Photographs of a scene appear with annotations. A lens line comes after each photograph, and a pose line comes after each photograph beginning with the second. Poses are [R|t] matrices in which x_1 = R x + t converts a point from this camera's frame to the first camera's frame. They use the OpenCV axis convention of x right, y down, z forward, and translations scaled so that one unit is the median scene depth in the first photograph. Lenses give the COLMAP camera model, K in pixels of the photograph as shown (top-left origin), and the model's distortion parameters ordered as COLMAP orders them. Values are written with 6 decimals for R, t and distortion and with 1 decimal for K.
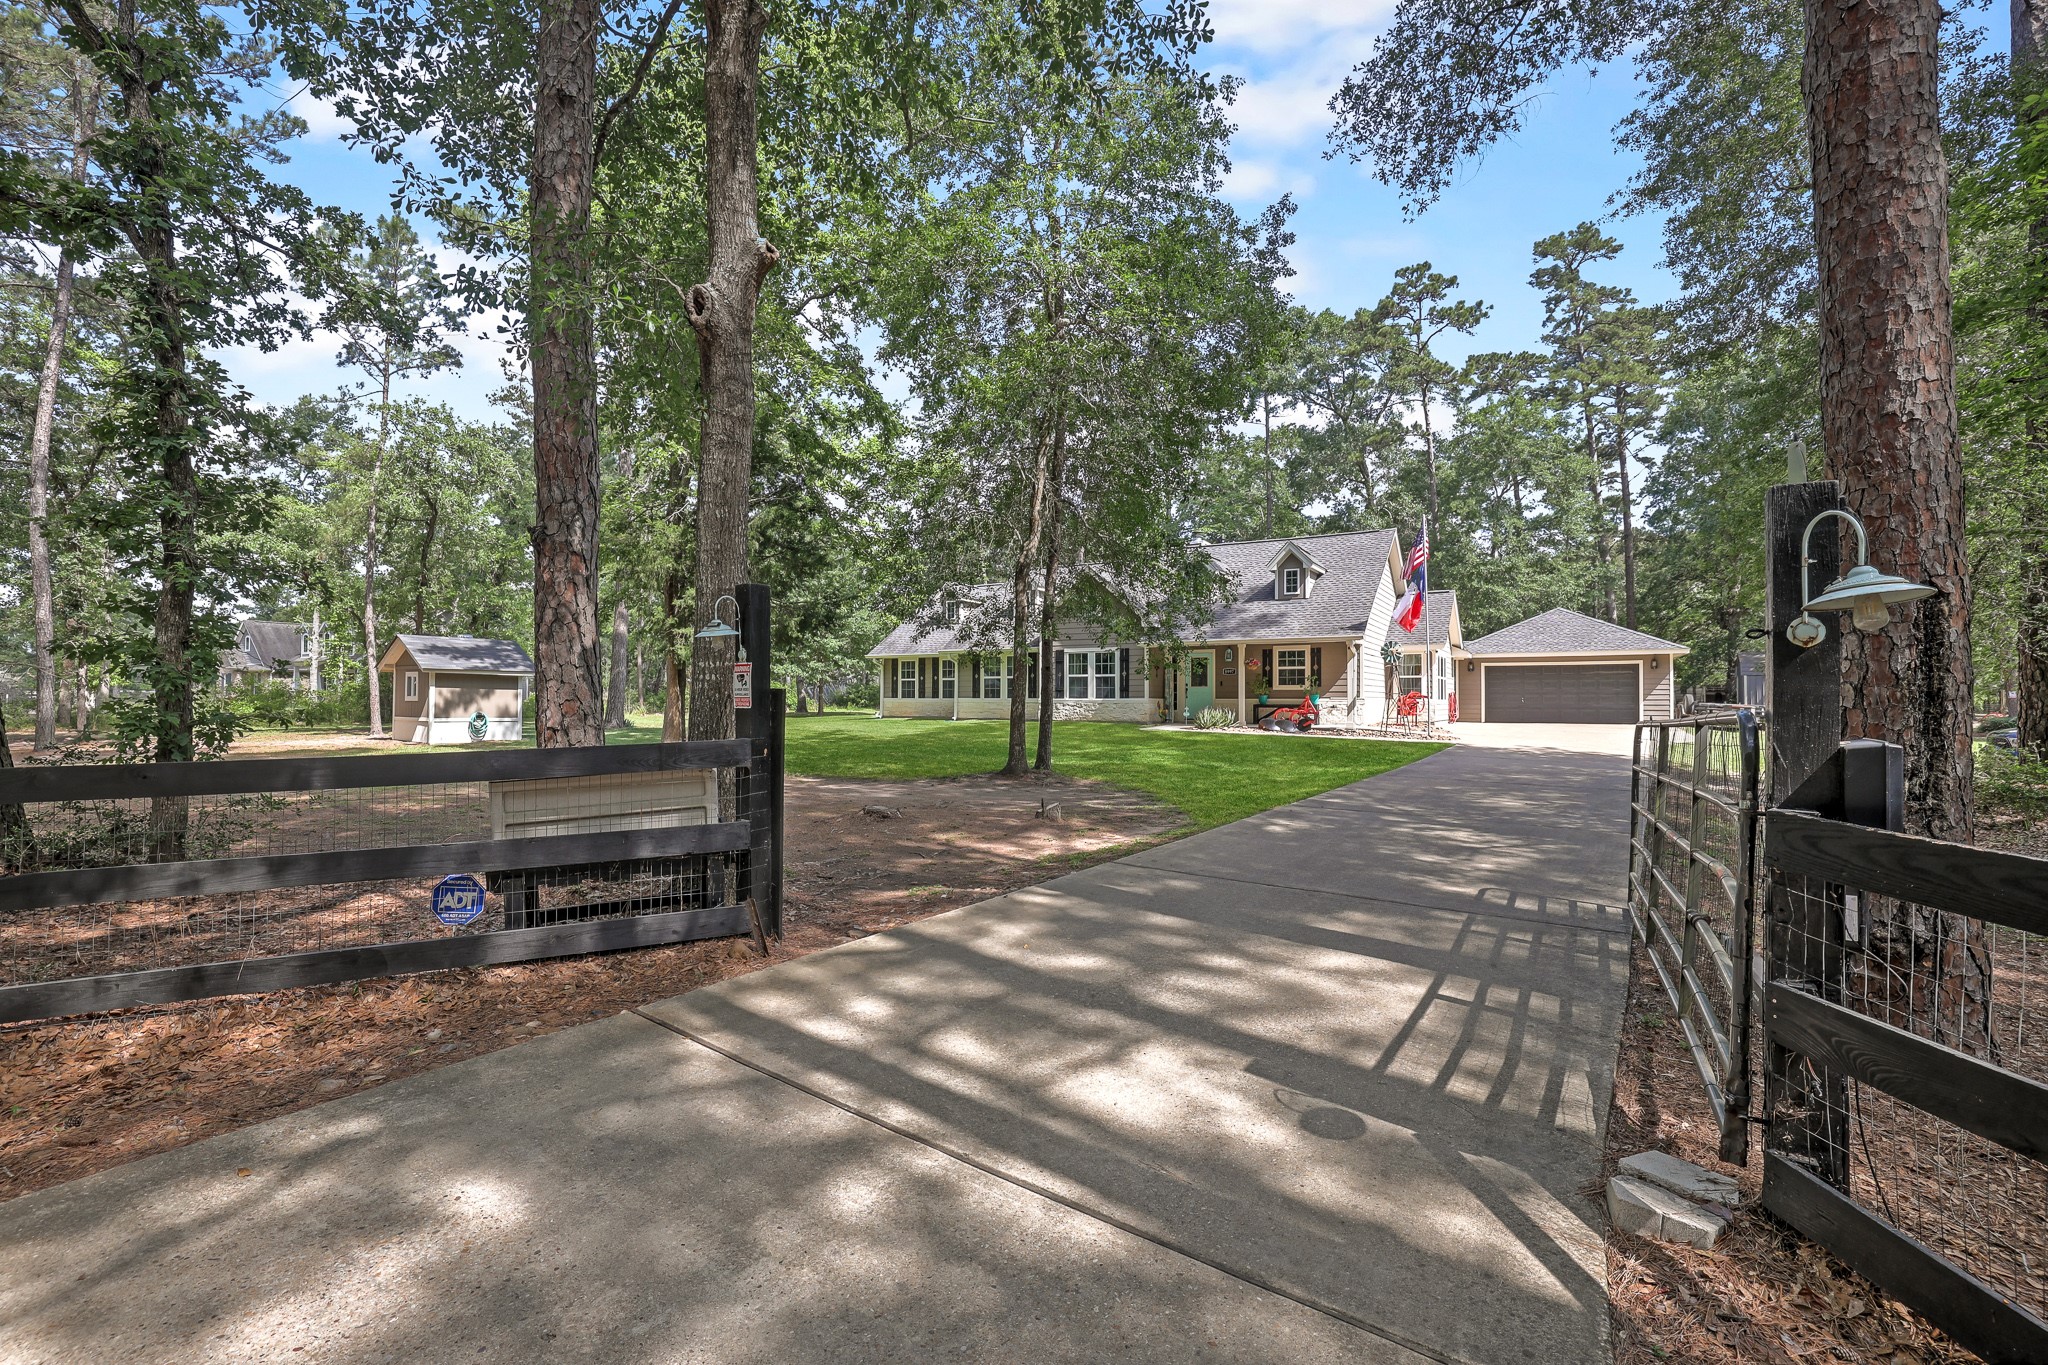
lens RADIAL K [[862.3, 0, 1021.3], [0, 862.3, 696.8], [0, 0, 1]] dist [0.000084, -0.001136]
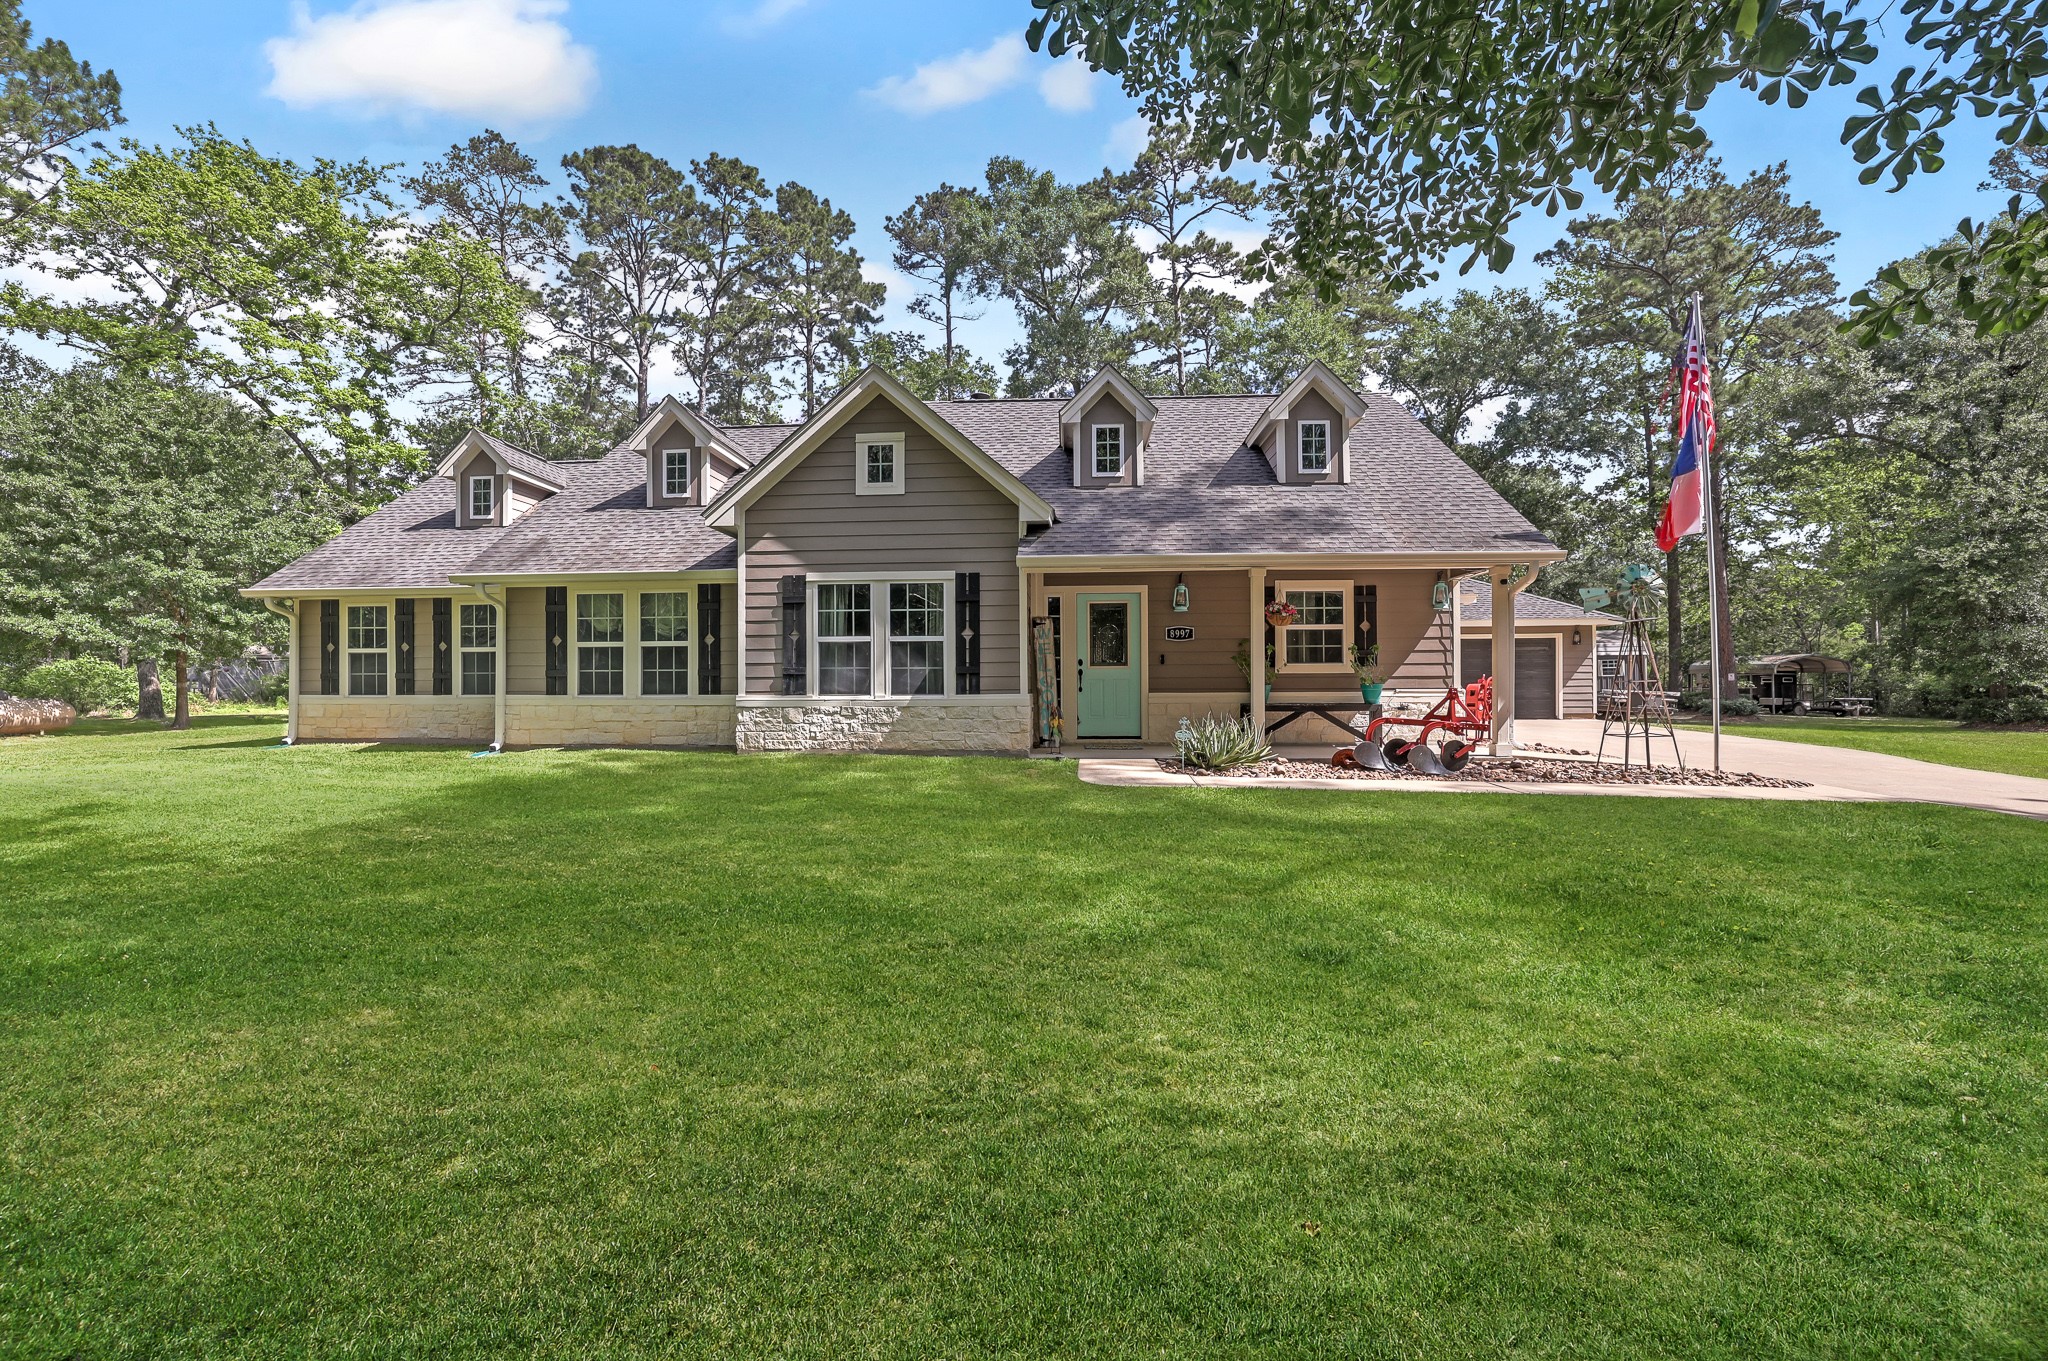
lens RADIAL K [[862.3, 0, 981.4], [0, 862.3, 679.8], [0, 0, 1]] dist [0.000084, -0.001136]
pose [[0.902694, -0.003781, 0.430267, -0.051280], [0.005234, 0.999984, -0.002194, -0.004039], [-0.430252, 0.004232, 0.902699, 0.598642]]
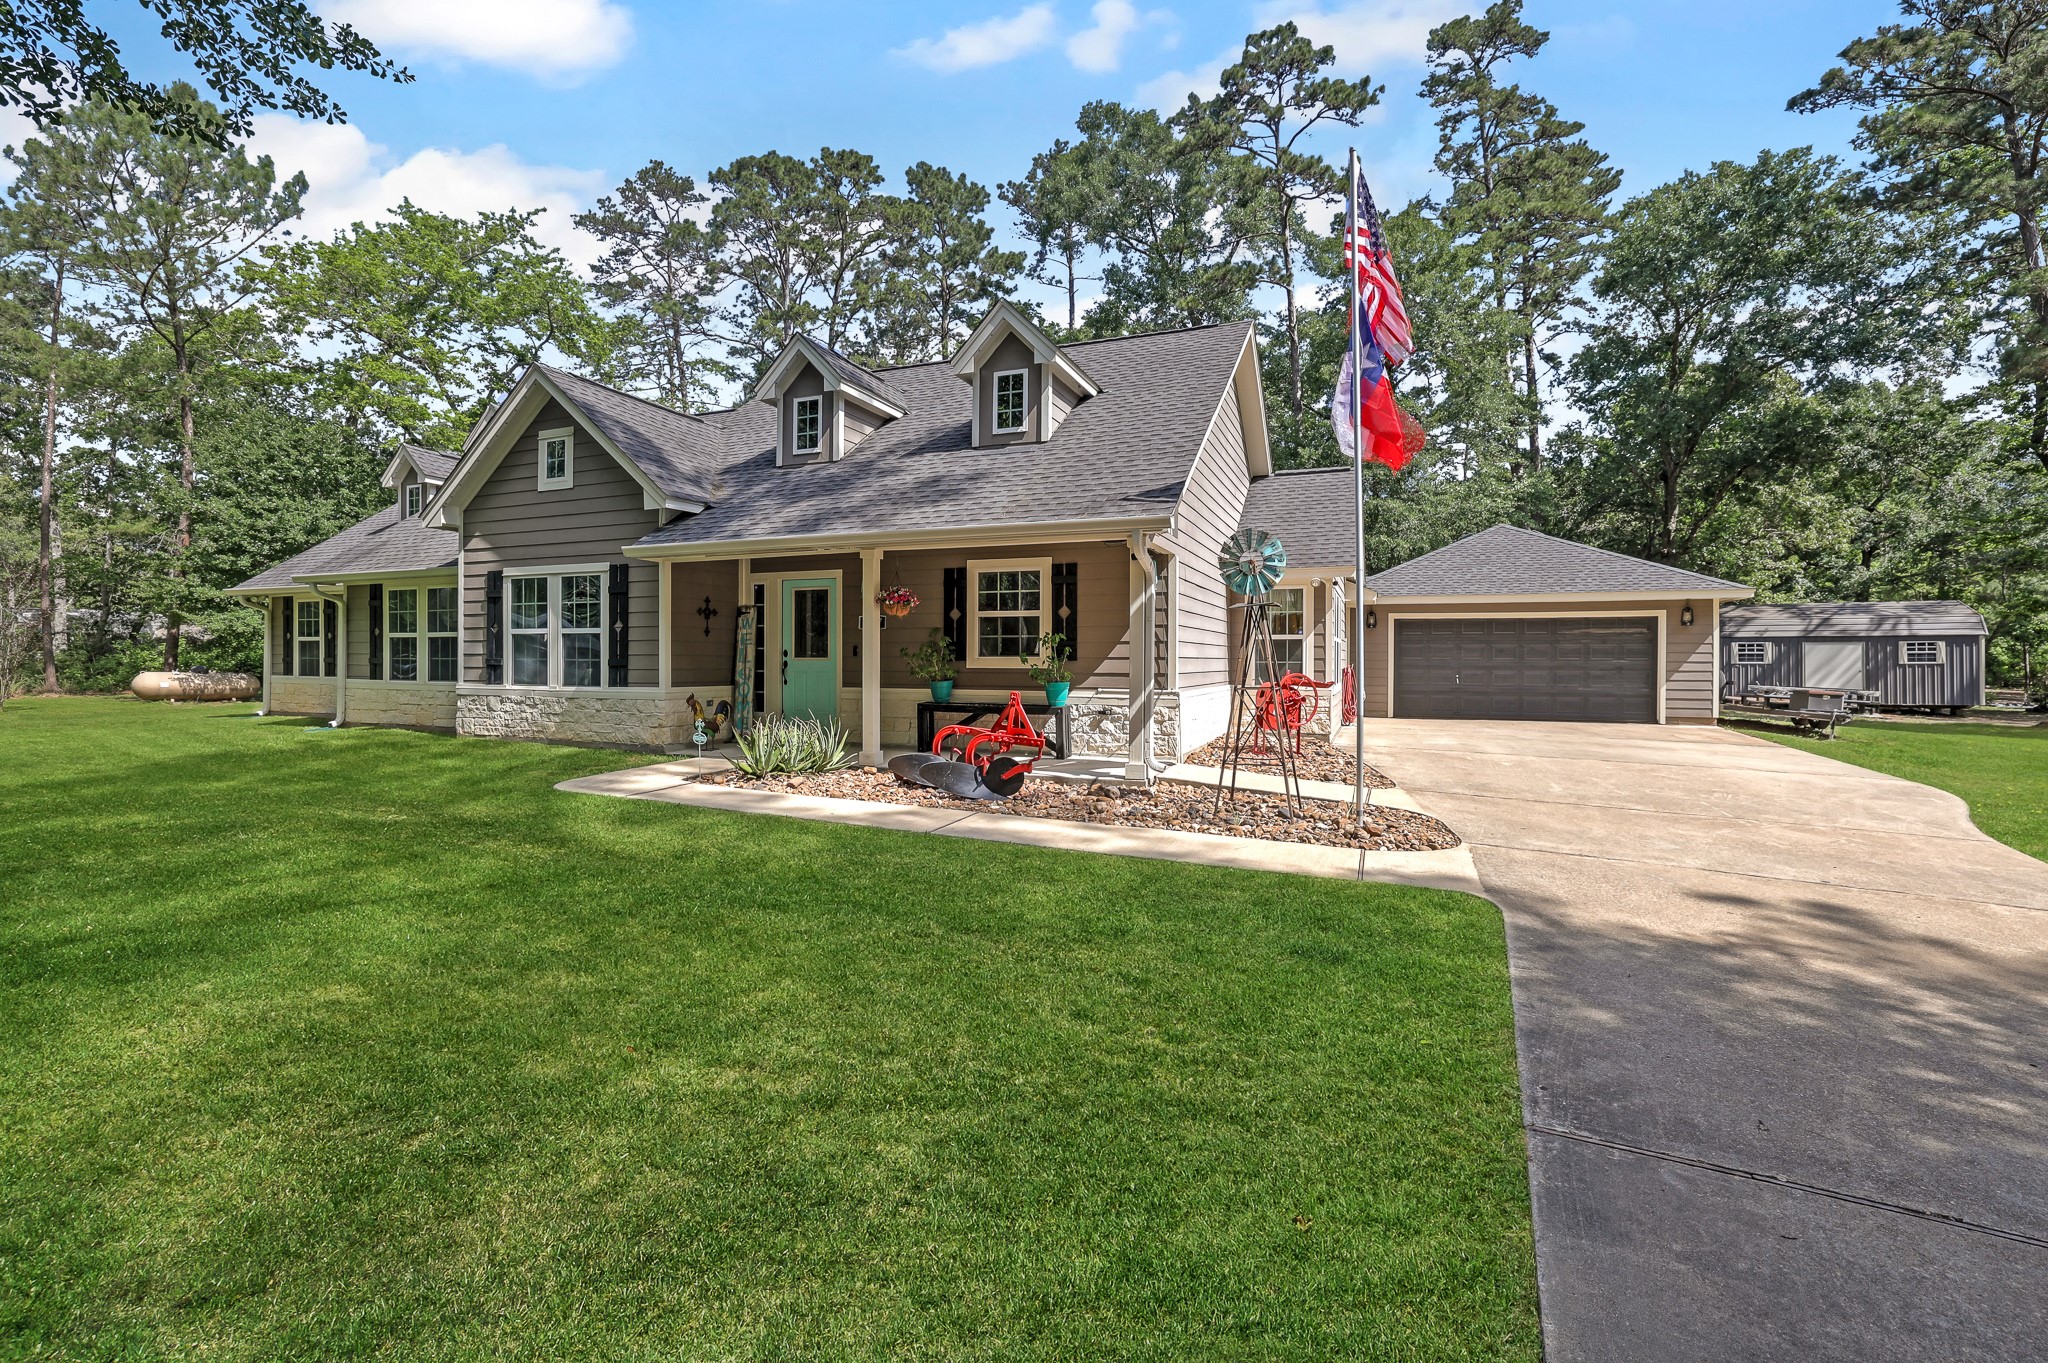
lens RADIAL K [[862.3, 0, 989.9], [0, 862.3, 680.6], [0, 0, 1]] dist [0.000084, -0.001136]
pose [[0.991039, -0.001739, 0.133563, 0.230509], [-0.001874, 0.999636, 0.026919, -0.012103], [-0.133562, -0.026928, 0.990675, 0.550055]]
